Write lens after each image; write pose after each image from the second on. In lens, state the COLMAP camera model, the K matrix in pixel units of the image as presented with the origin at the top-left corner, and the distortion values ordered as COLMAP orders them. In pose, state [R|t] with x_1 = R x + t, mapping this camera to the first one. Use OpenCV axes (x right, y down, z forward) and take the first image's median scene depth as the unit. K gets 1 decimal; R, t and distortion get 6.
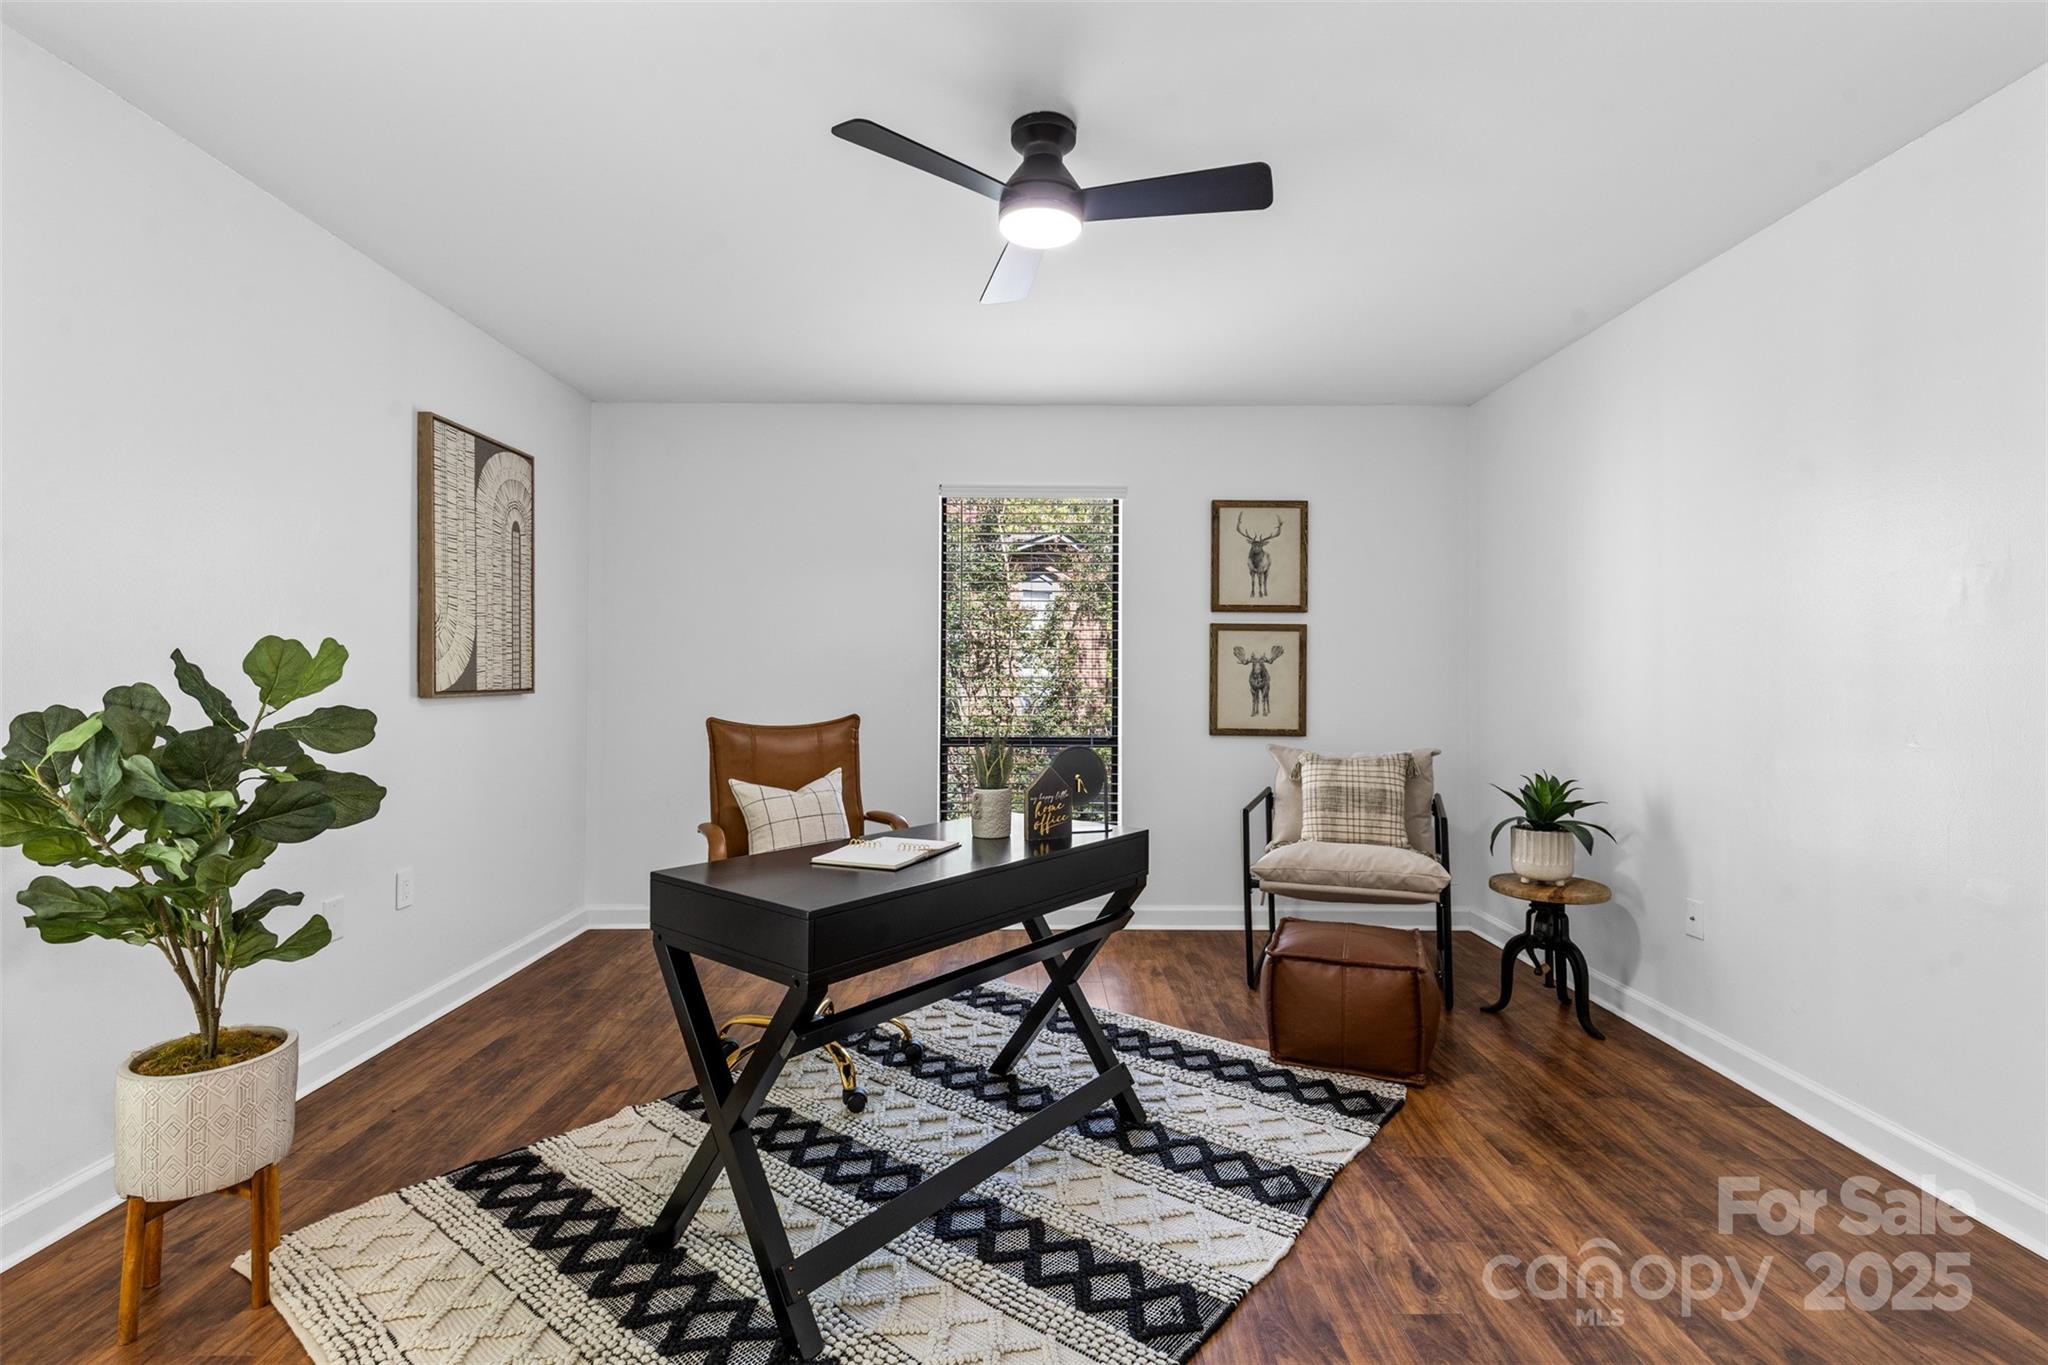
lens RADIAL K [[914.9, 0, 1027.1], [0, 914.9, 672.7], [0, 0, 1]] dist [0.009670, -0.002732]
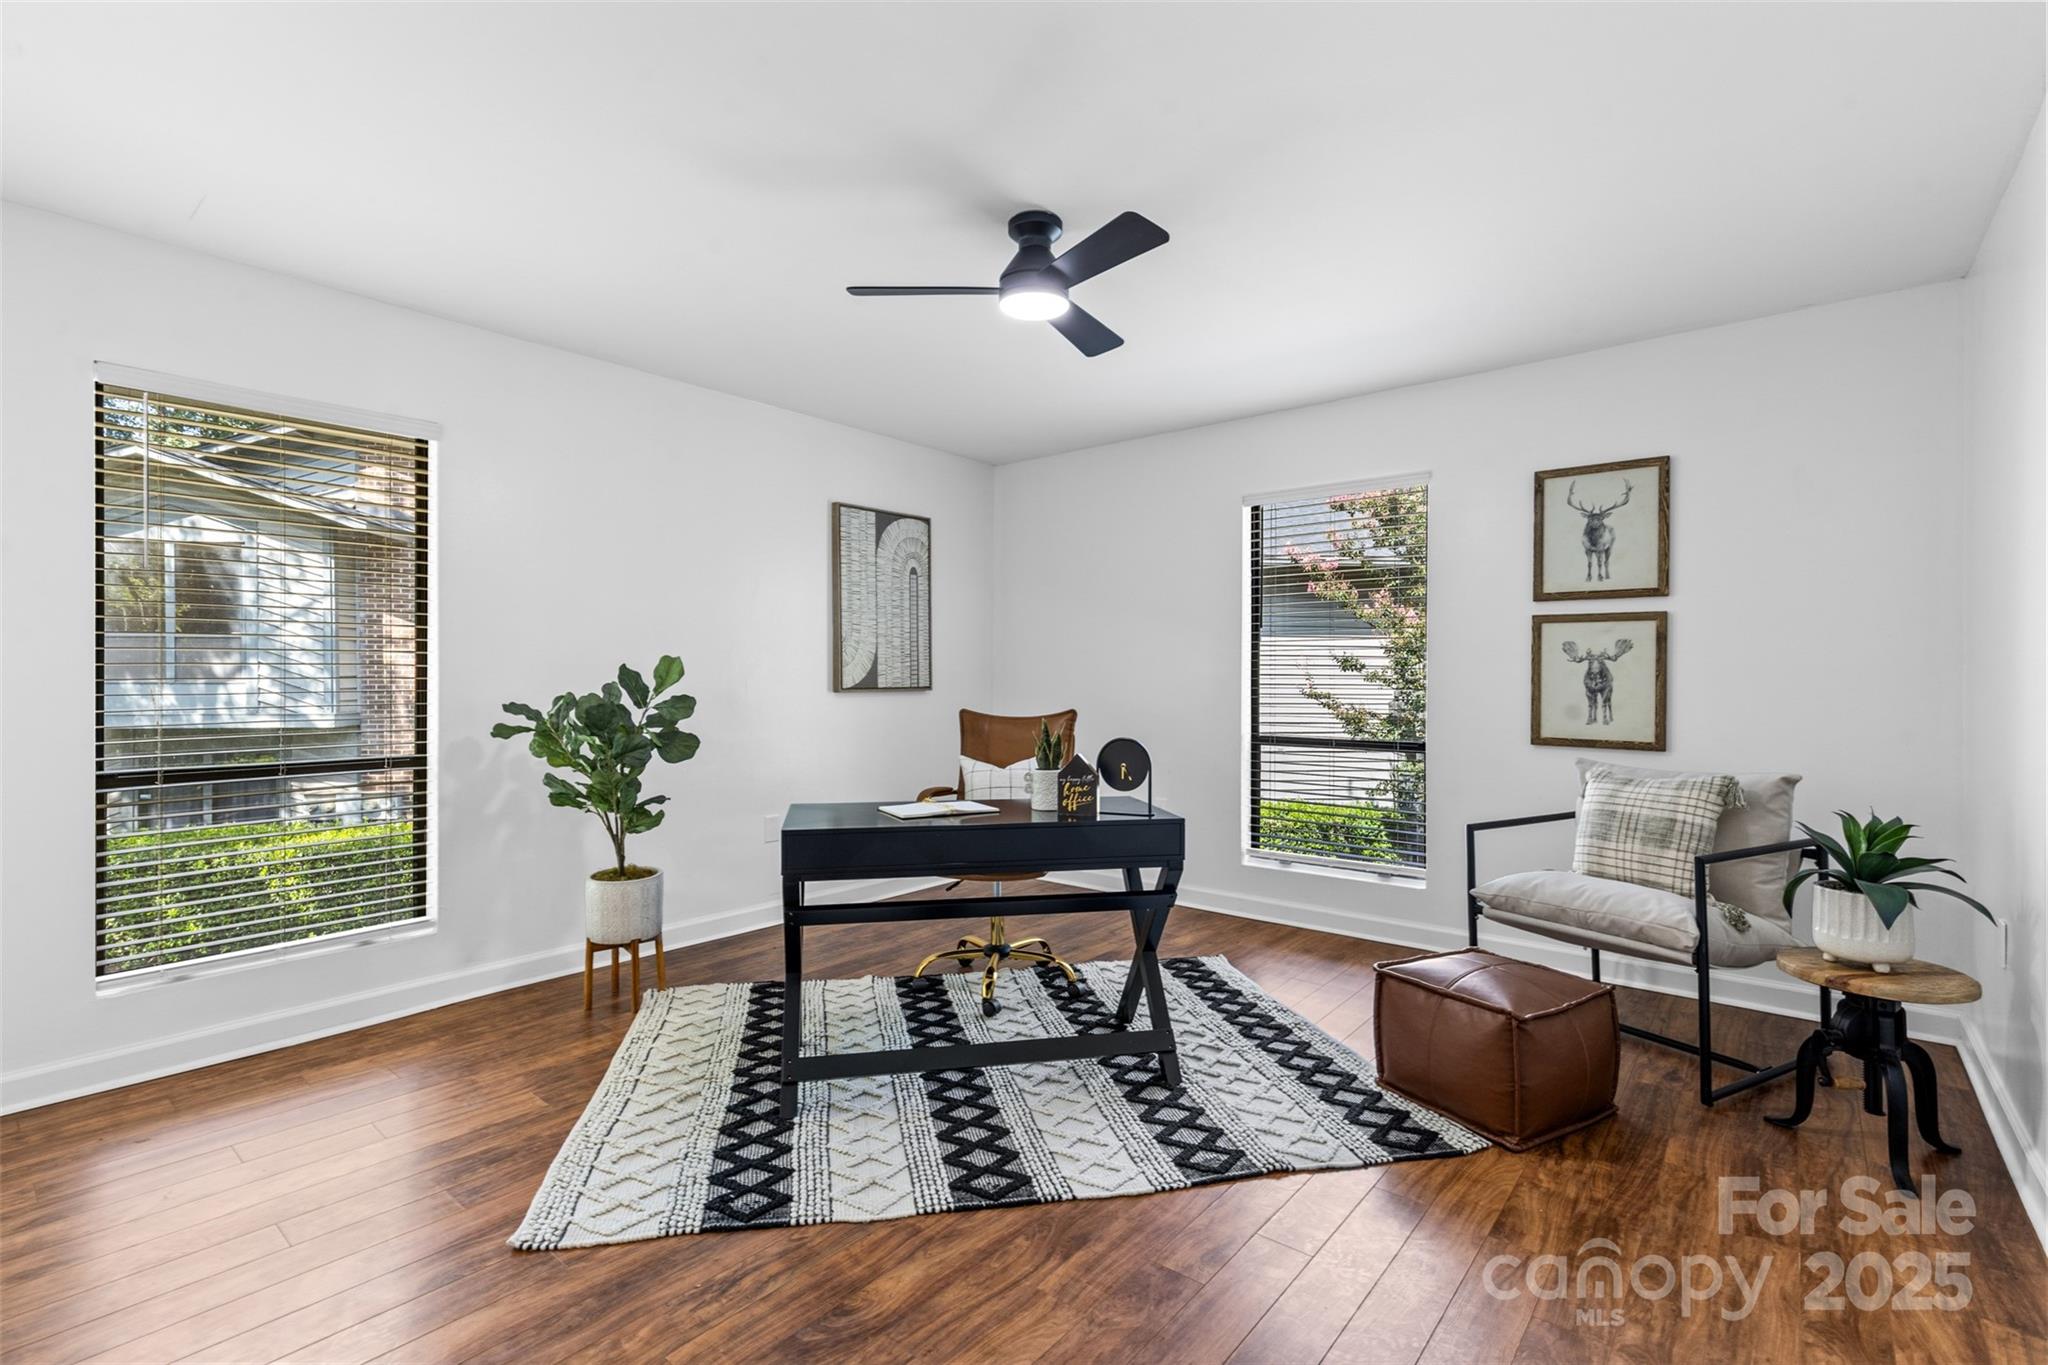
lens RADIAL K [[914.9, 0, 1025.7], [0, 914.9, 684.4], [0, 0, 1]] dist [0.009670, -0.002732]
pose [[0.770825, 0.002472, -0.637042, 0.522591], [0.003981, 0.999954, 0.008698, 0.002488], [0.637035, -0.009241, 0.770780, 0.038183]]
